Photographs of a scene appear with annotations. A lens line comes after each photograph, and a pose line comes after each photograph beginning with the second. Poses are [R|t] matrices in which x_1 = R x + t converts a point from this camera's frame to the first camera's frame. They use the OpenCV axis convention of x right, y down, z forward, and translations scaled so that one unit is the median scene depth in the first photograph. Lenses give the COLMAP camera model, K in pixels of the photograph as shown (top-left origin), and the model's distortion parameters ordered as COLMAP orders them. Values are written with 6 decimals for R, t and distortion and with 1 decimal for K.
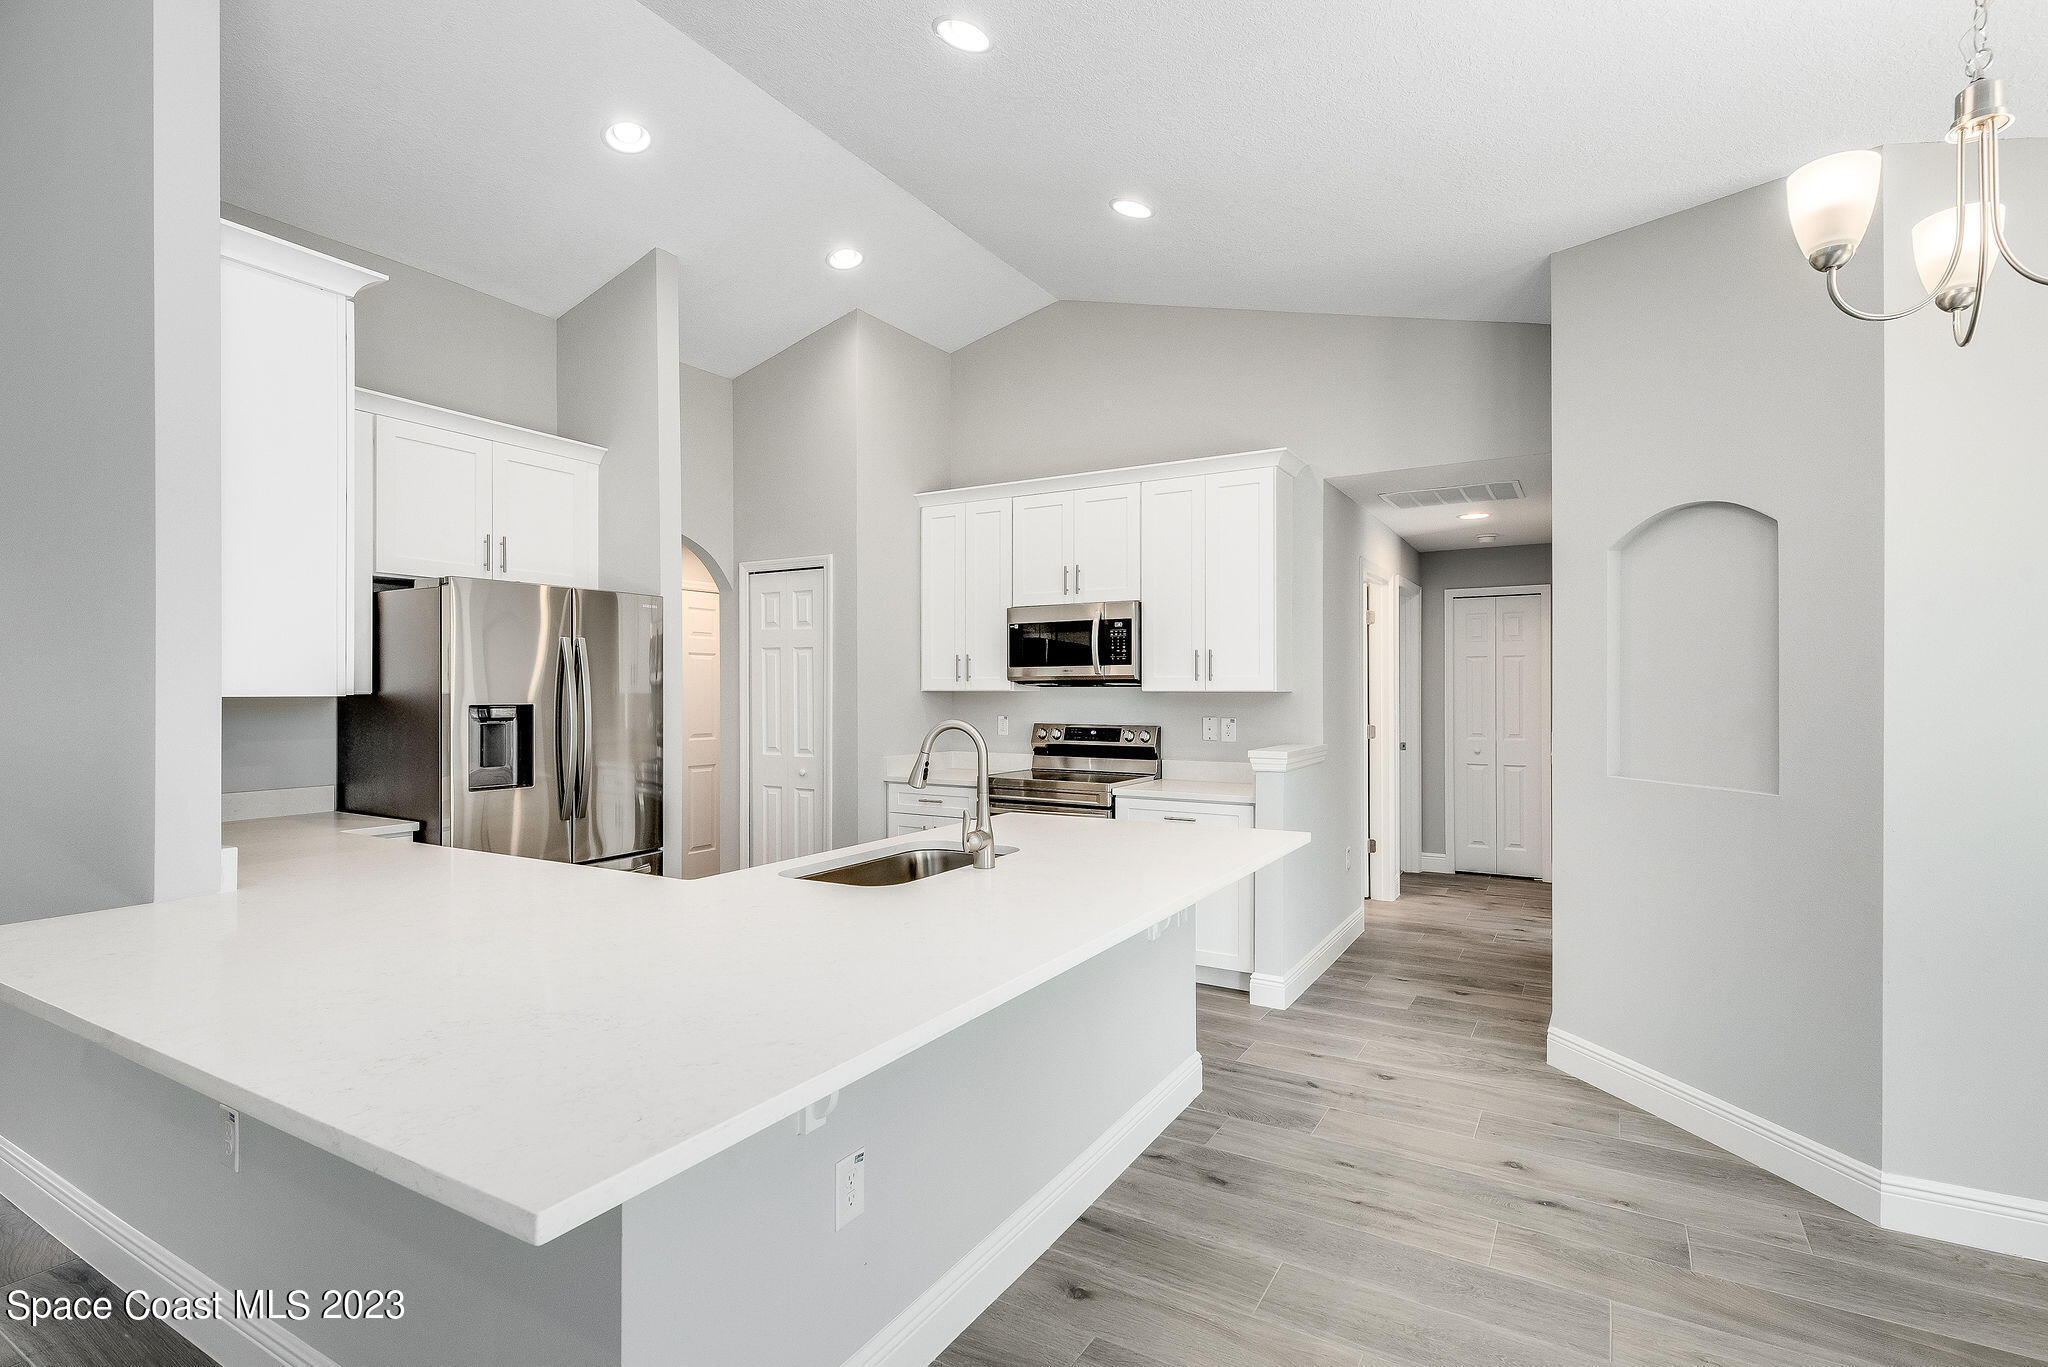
lens RADIAL K [[965.2, 0, 1026.6], [0, 965.2, 690.8], [0, 0, 1]] dist [0.007814, -0.001667]
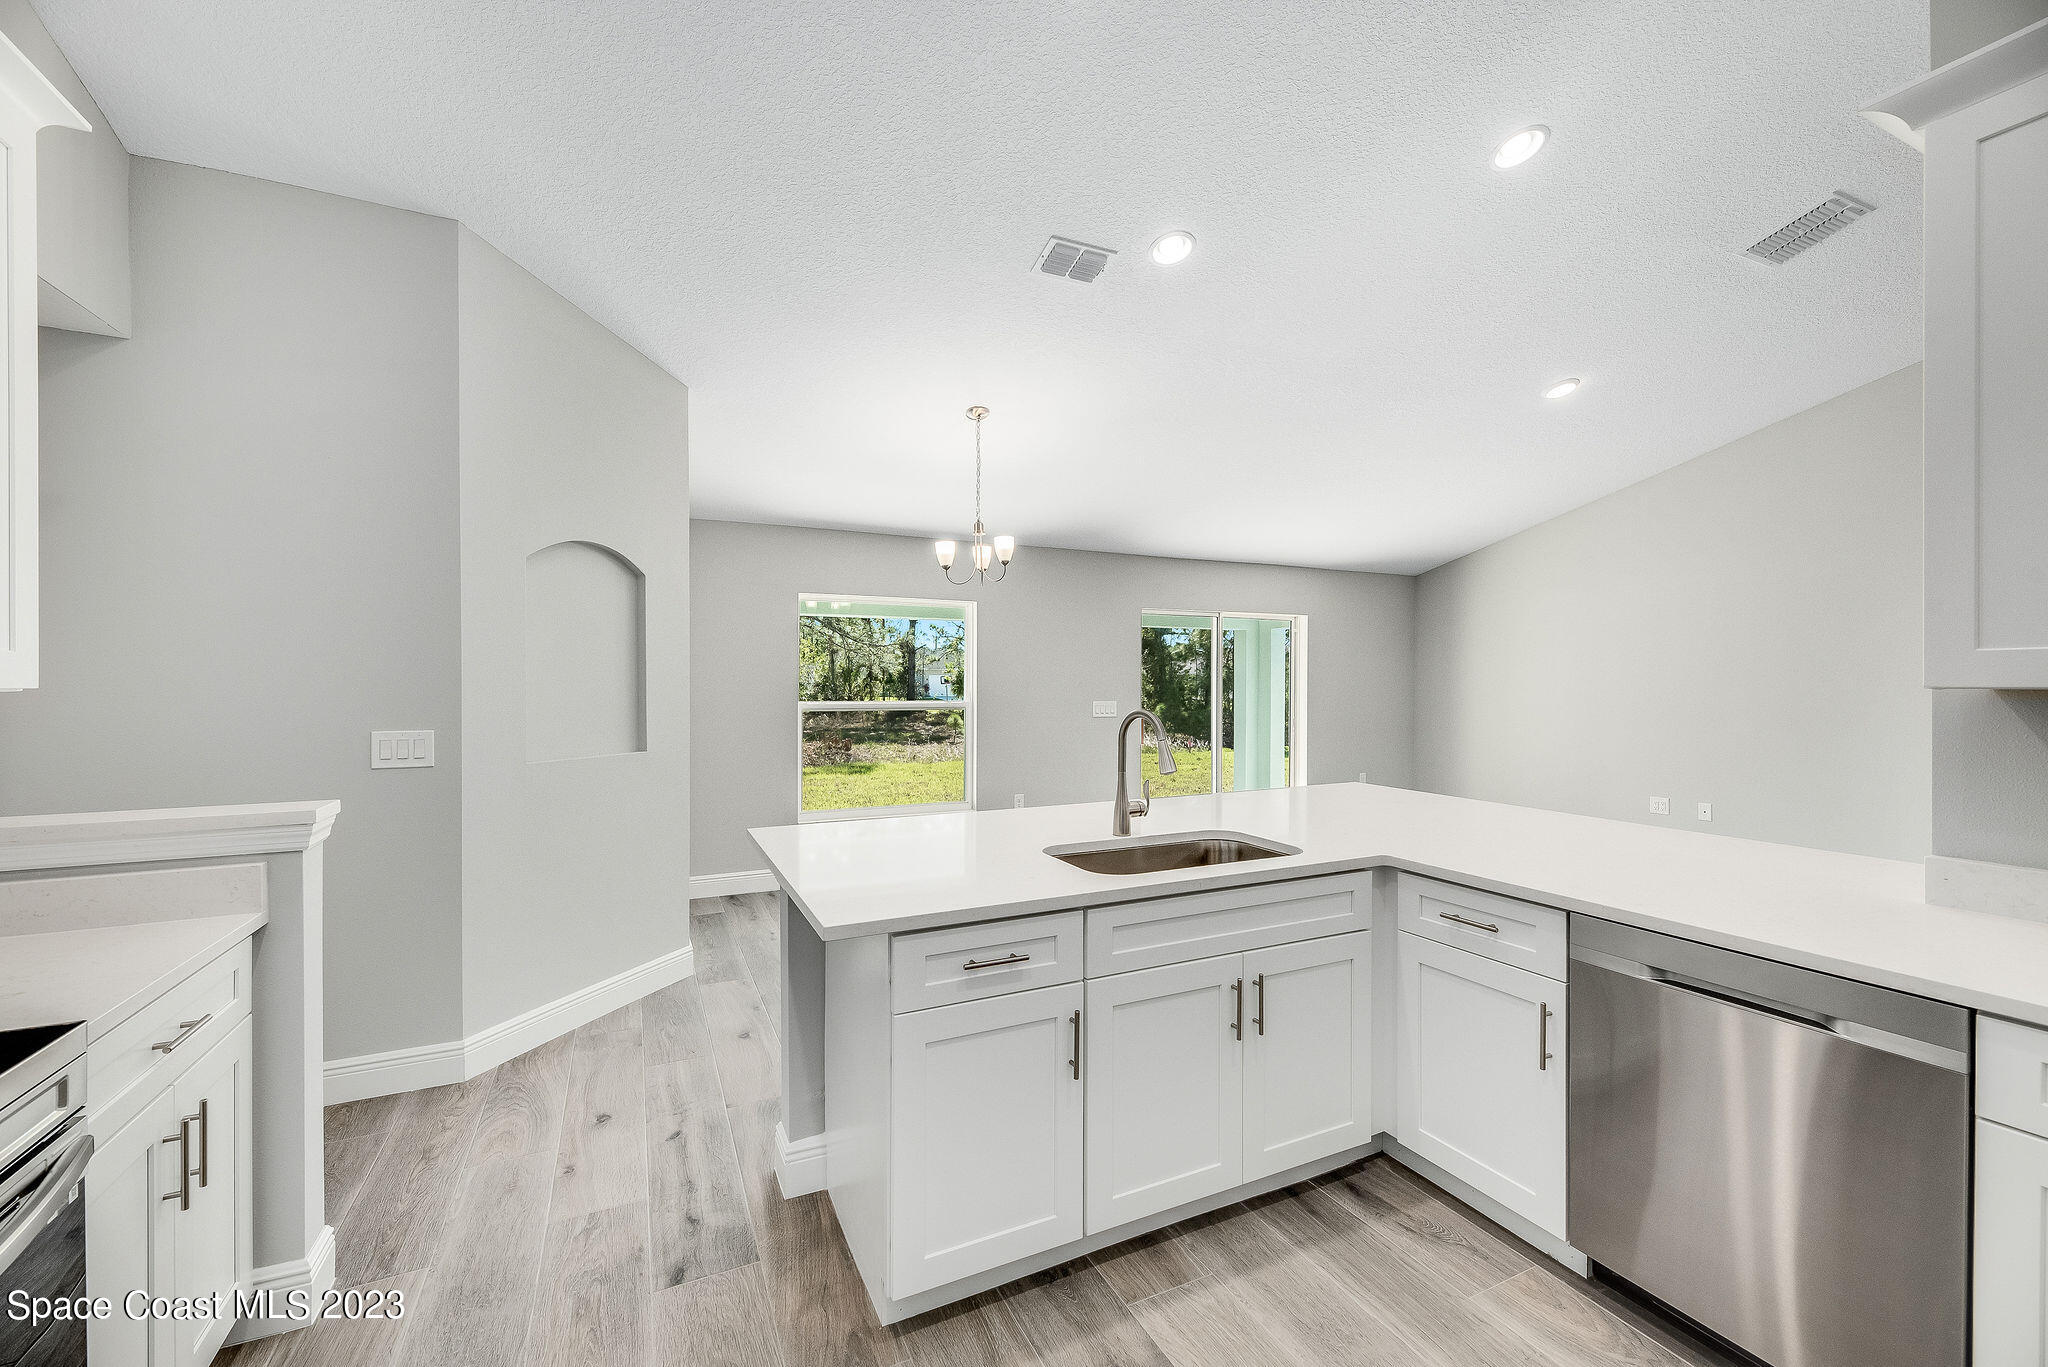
lens RADIAL K [[837.8, 0, 1023.5], [0, 837.8, 687.0], [0, 0, 1]] dist [0.001859, 0.000046]
pose [[-0.835466, 0.000499, 0.549542, -0.265314], [0.003834, 0.999981, 0.004920, -0.001128], [-0.549529, 0.006217, -0.835452, 0.999164]]
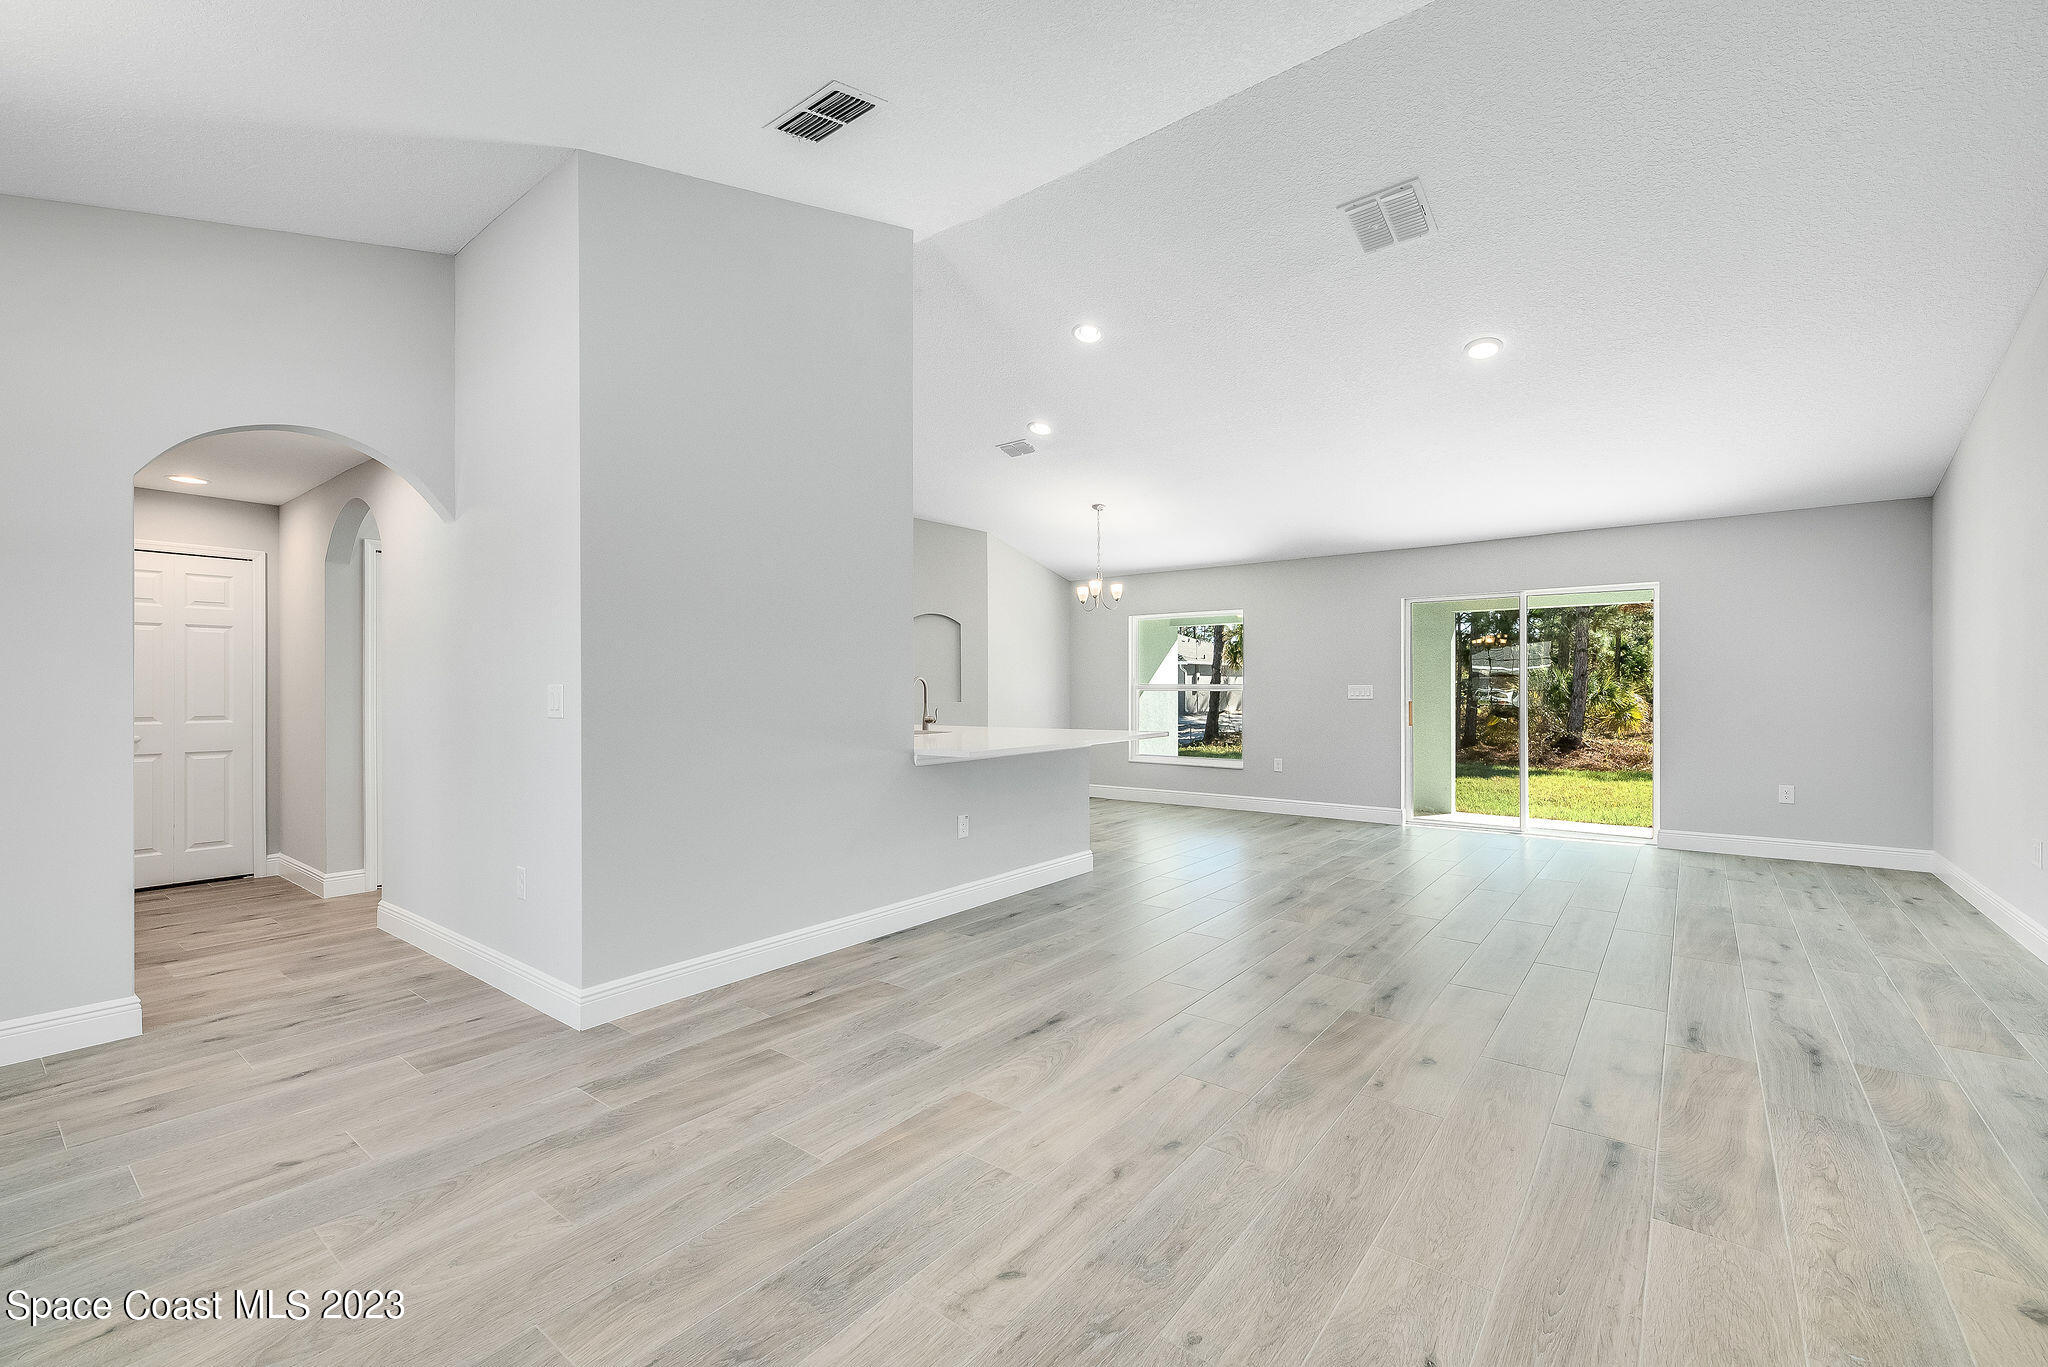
lens RADIAL K [[883.9, 0, 1026.1], [0, 883.9, 684.7], [0, 0, 1]] dist [-0.004534, 0.000475]
pose [[0.132495, 0.004473, 0.991174, -1.286827], [0.009991, 0.999933, -0.005848, 0.034976], [-0.991133, 0.010678, 0.132442, 0.218686]]
